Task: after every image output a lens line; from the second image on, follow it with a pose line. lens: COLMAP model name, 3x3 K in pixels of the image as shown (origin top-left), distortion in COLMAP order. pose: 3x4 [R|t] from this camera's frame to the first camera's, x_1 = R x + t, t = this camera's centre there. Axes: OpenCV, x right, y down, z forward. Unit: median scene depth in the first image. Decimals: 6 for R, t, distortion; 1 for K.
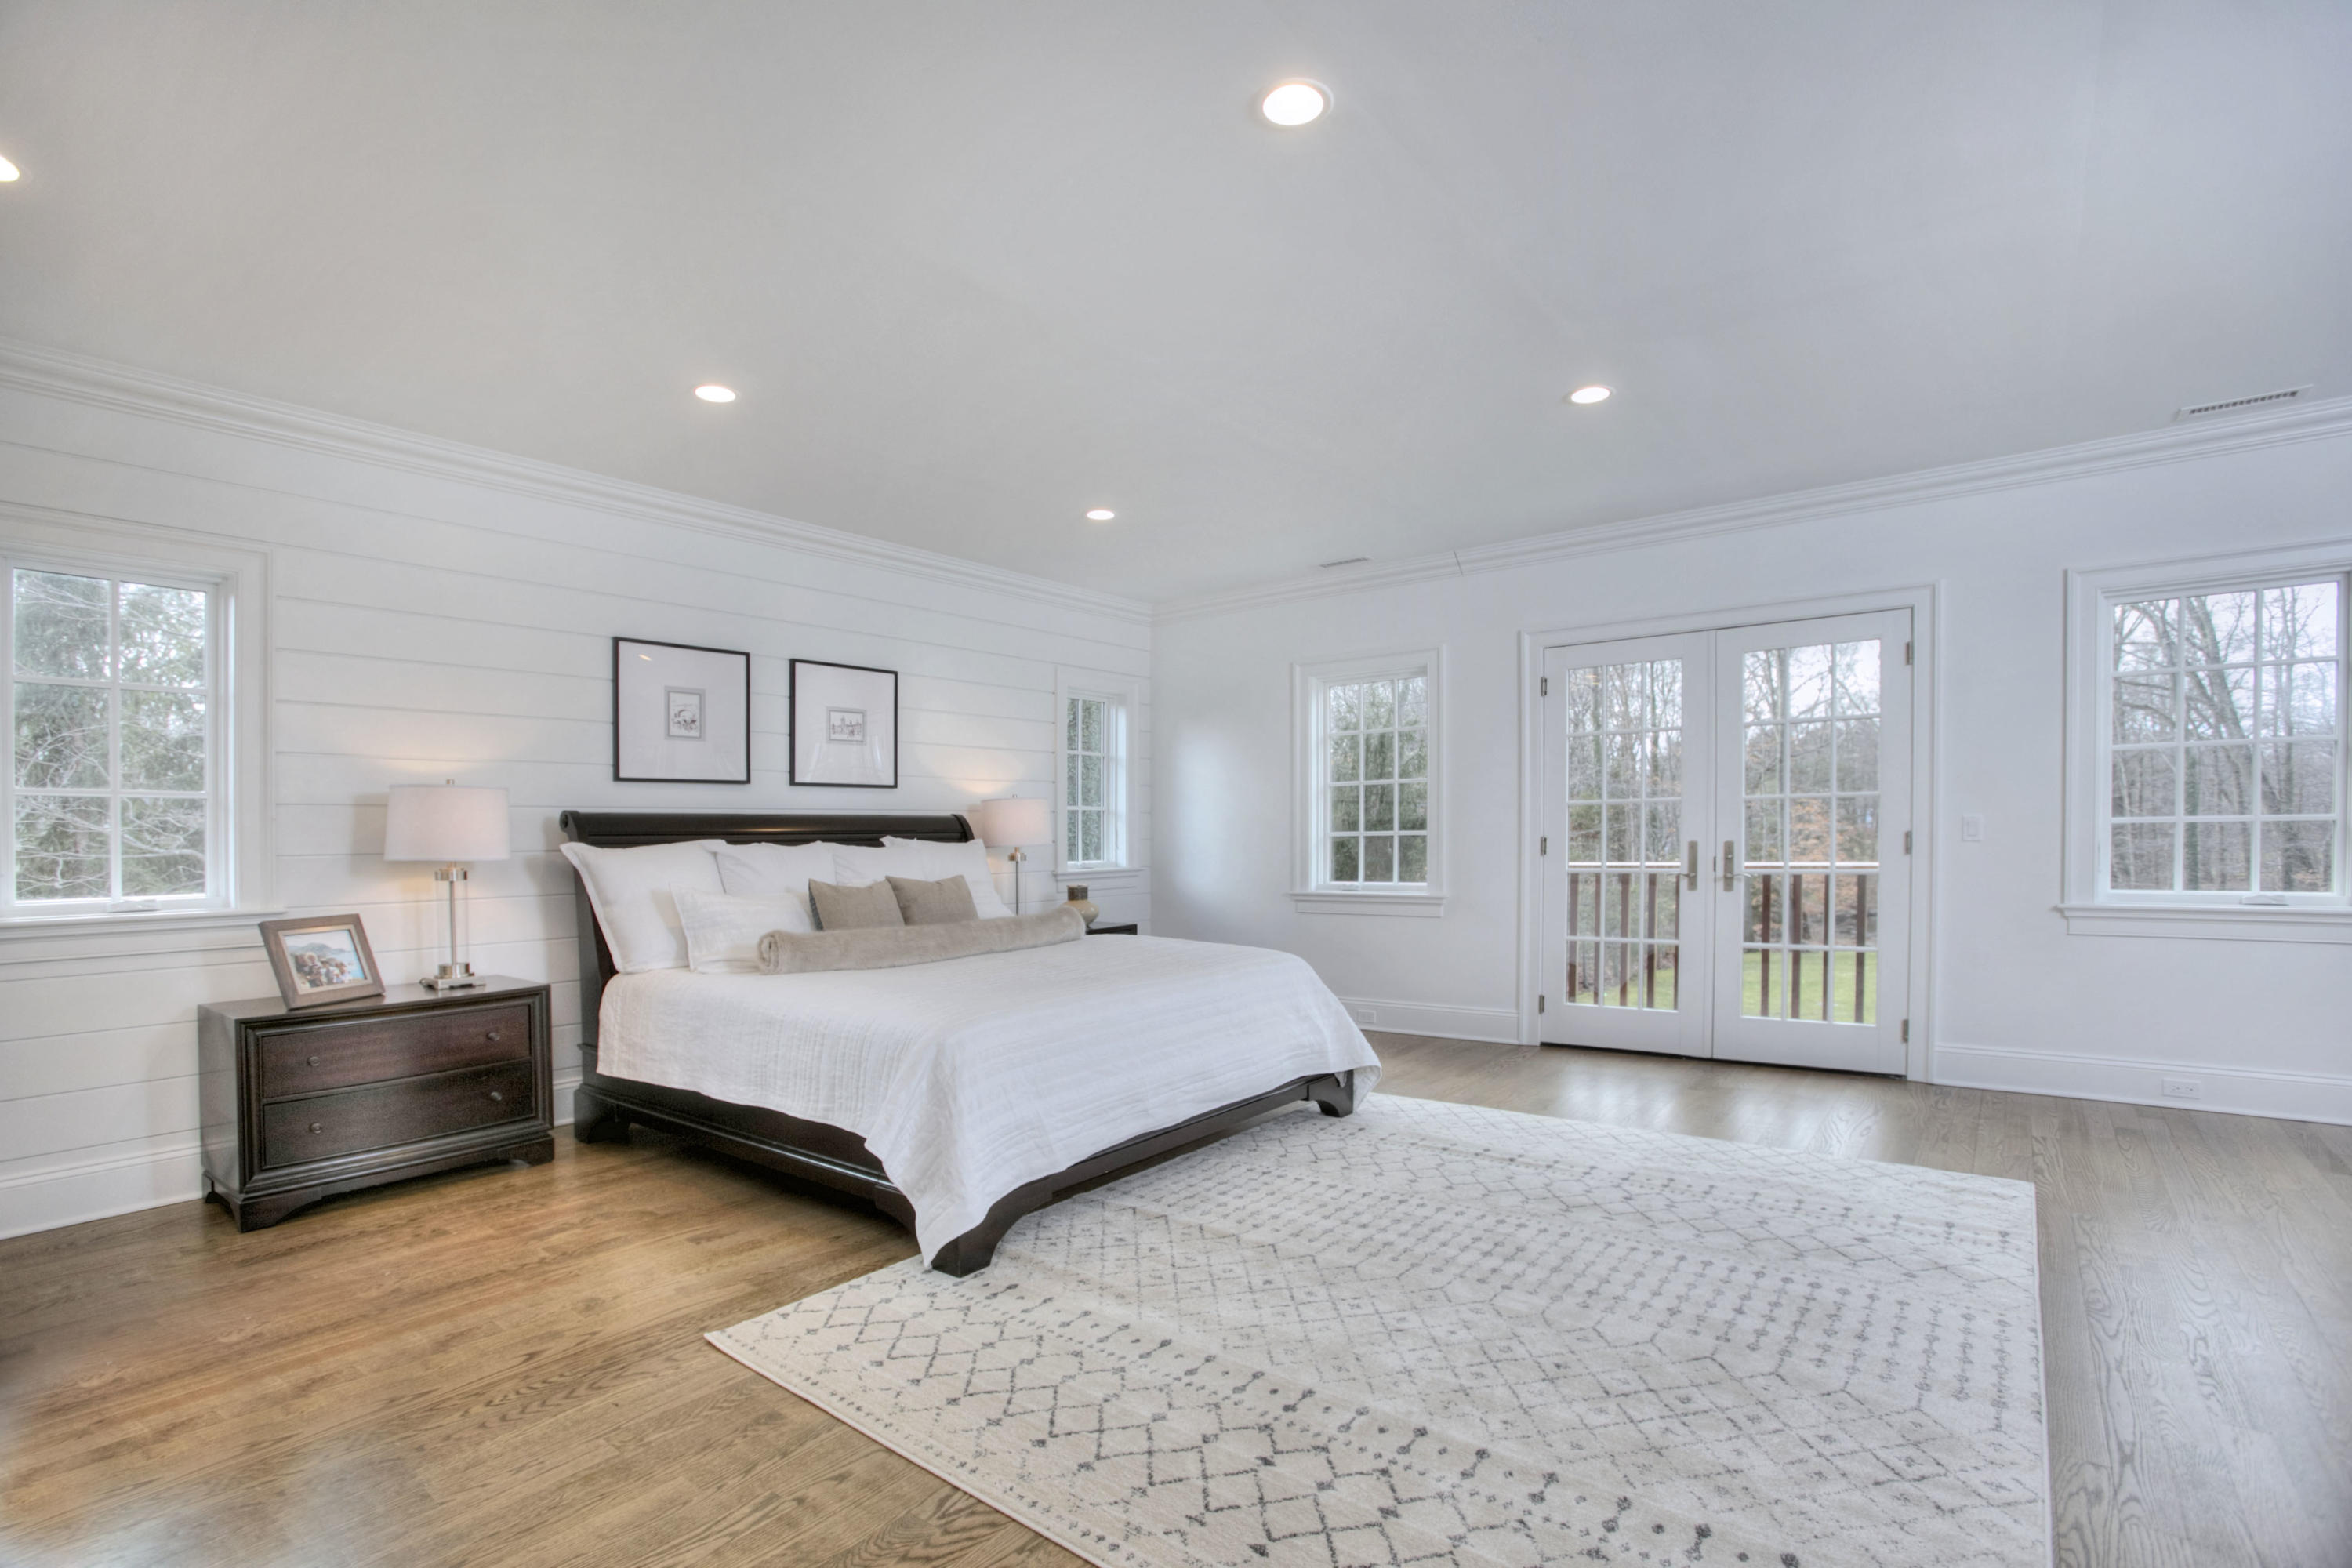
lens RADIAL K [[1069.2, 0, 1181.2], [0, 1069.2, 853.7], [0, 0, 1]] dist [-0.067398, 0.000420]
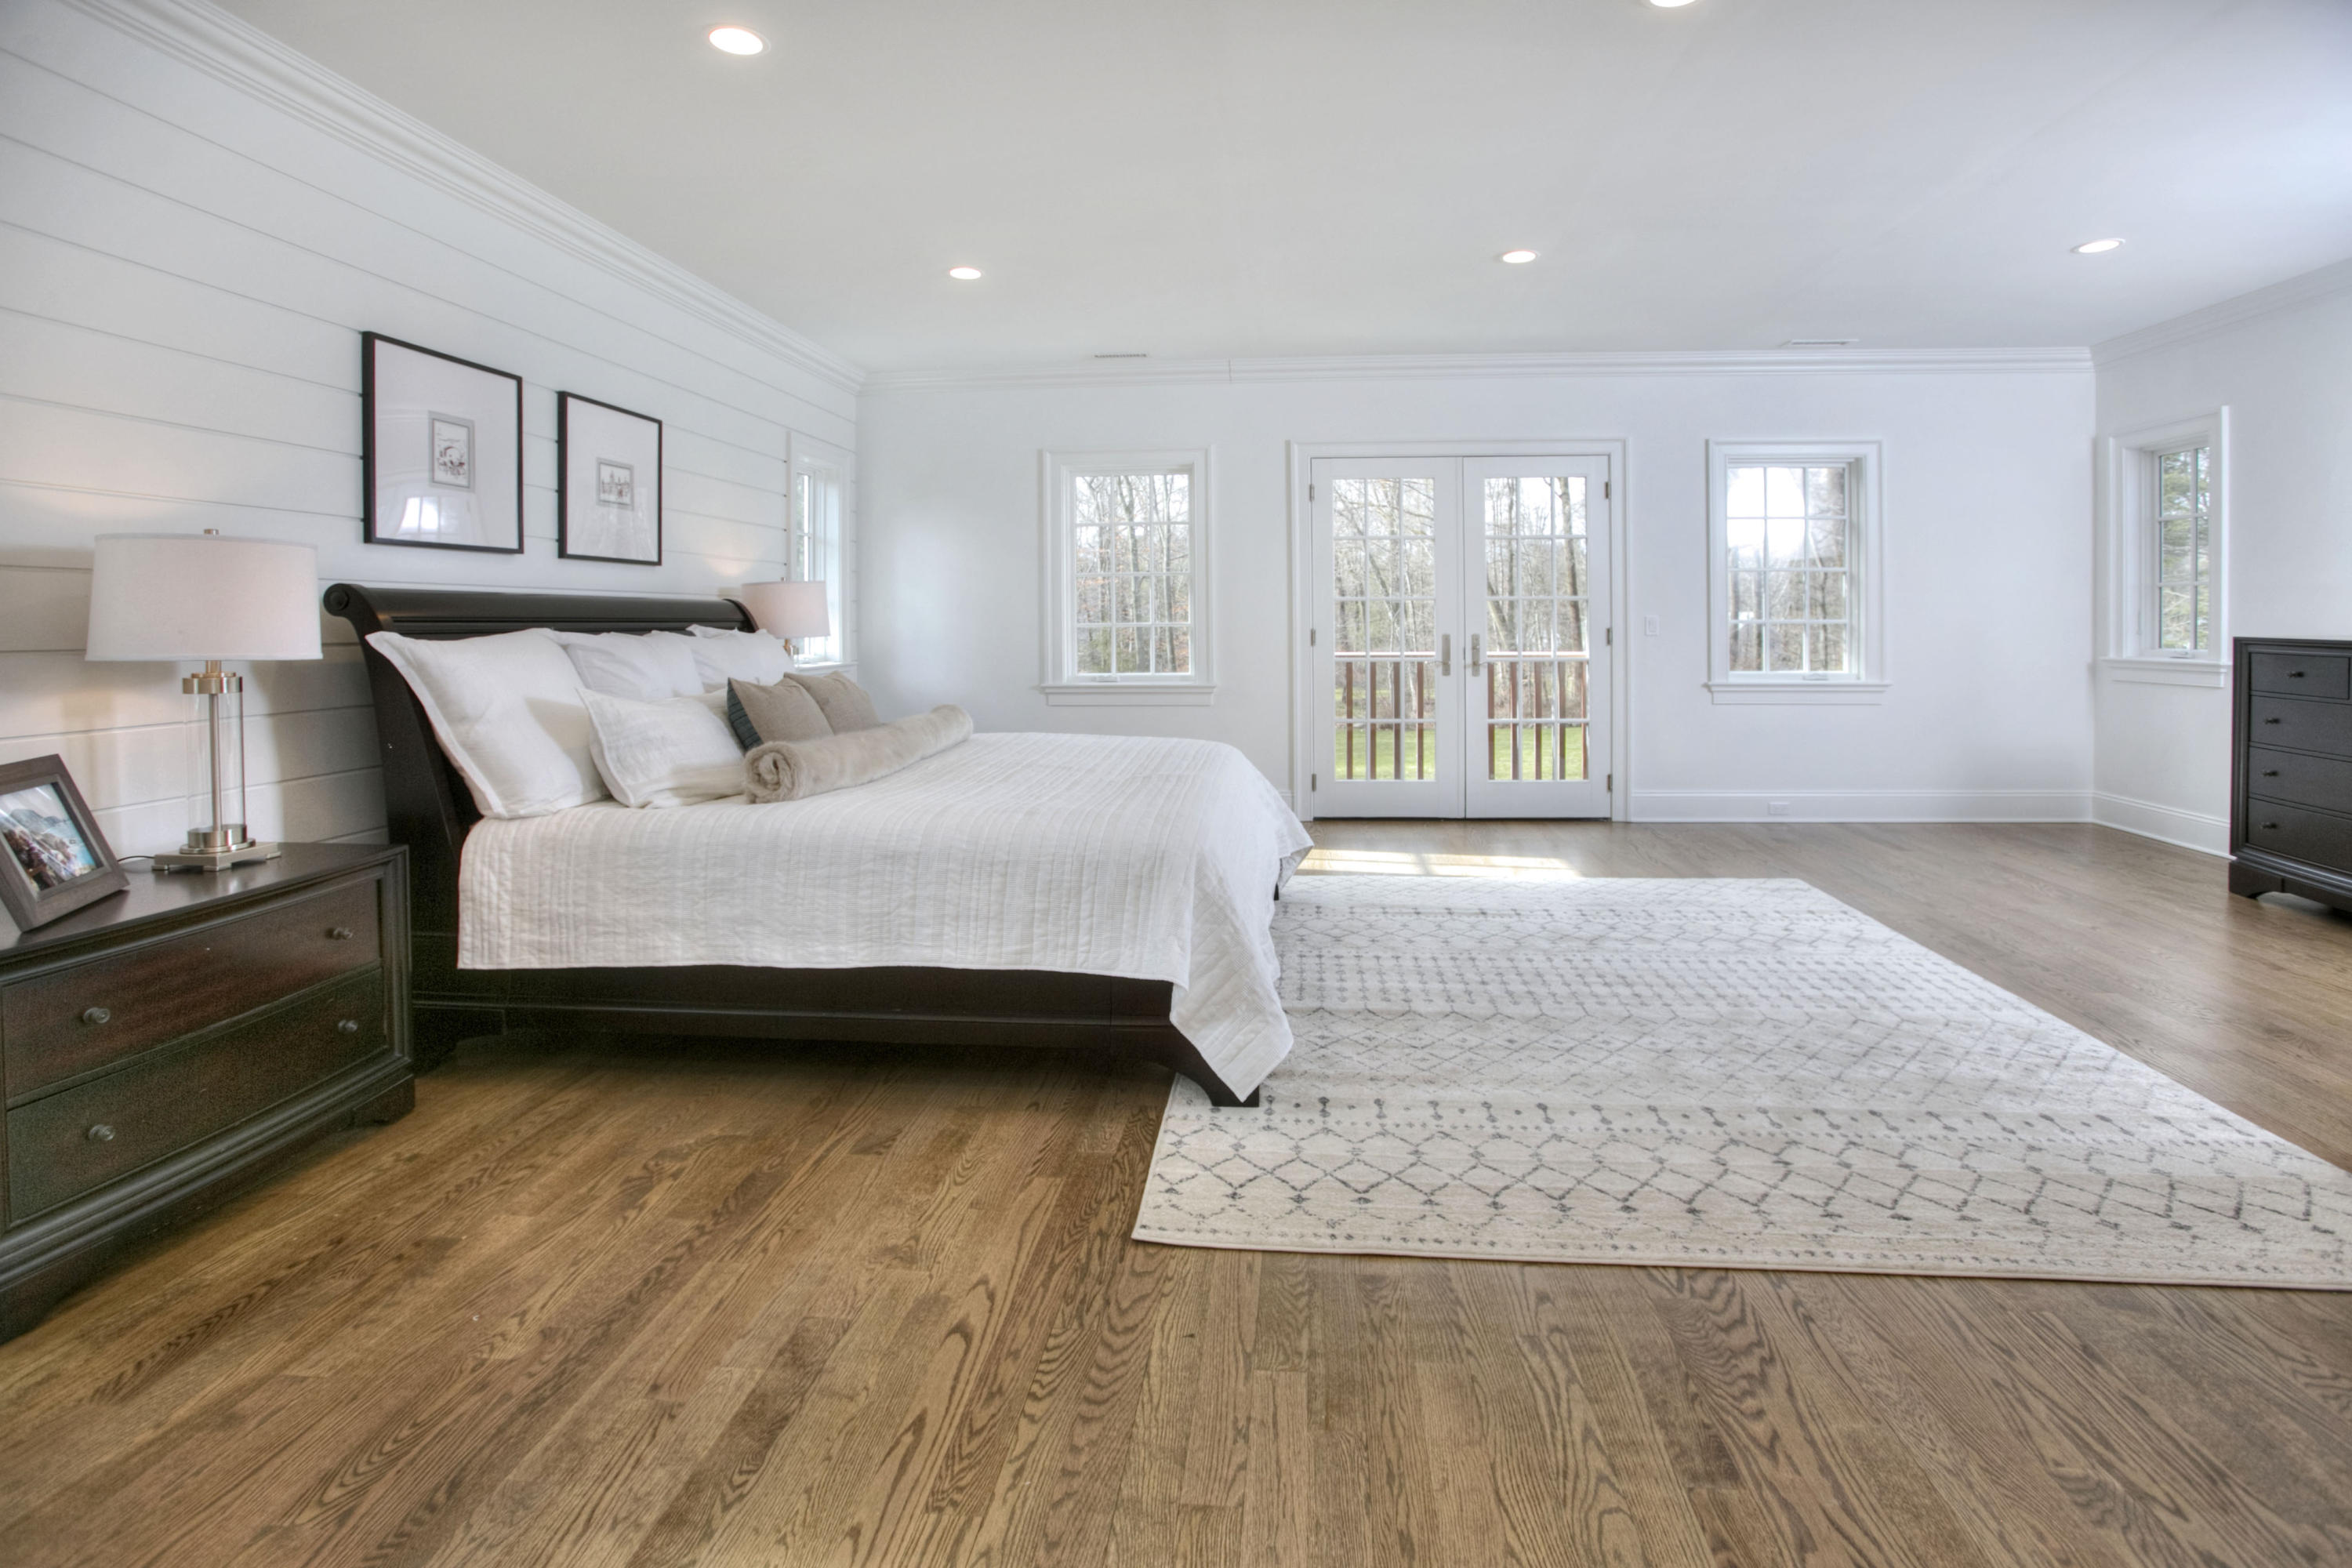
lens RADIAL K [[1085.8, 0, 1216.0], [0, 1085.8, 626.0], [0, 0, 1]] dist [-0.081181, 0.035590]
pose [[0.851356, 0.007054, 0.524541, -0.424054], [0.001203, 0.999881, -0.015398, -0.002983], [-0.524587, 0.013740, 0.851246, 0.123361]]
